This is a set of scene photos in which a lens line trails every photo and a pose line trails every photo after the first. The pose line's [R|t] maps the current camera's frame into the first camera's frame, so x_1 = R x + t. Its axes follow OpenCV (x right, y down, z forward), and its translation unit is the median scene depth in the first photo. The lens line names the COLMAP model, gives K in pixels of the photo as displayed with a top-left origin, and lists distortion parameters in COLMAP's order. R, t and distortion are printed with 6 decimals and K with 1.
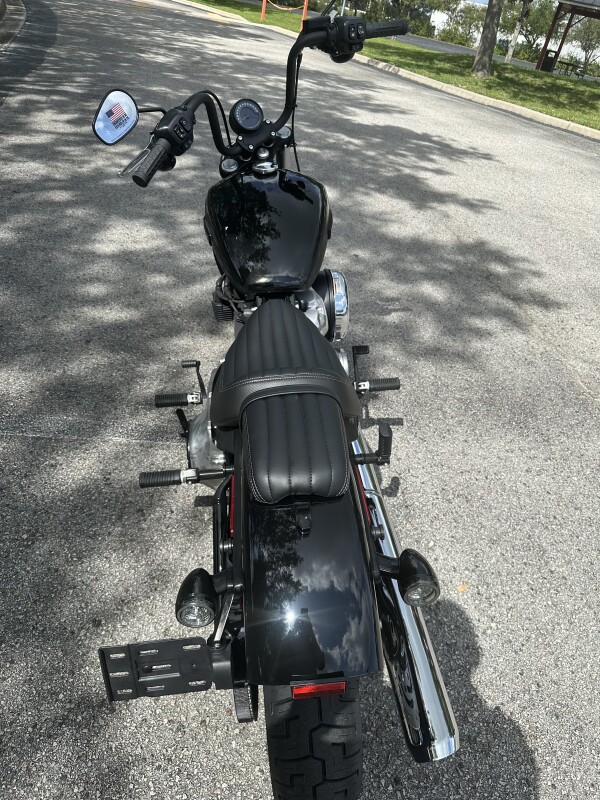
lens RADIAL K [[542.9, 0, 320.5], [0, 542.9, 386.8], [0, 0, 1]] dist [0.007570, -0.011424]
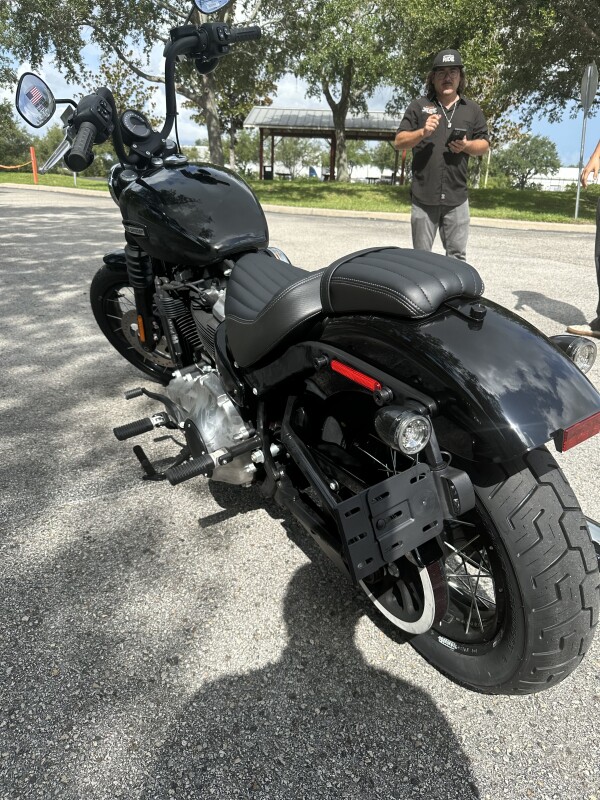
lens RADIAL K [[542.9, 0, 303.3], [0, 542.9, 398.0], [0, 0, 1]] dist [0.007570, -0.011424]
pose [[0.903237, -0.284826, 0.320994, -0.313511], [0.338147, 0.932929, -0.123692, 0.192462], [-0.264234, 0.220266, 0.938969, 0.090689]]
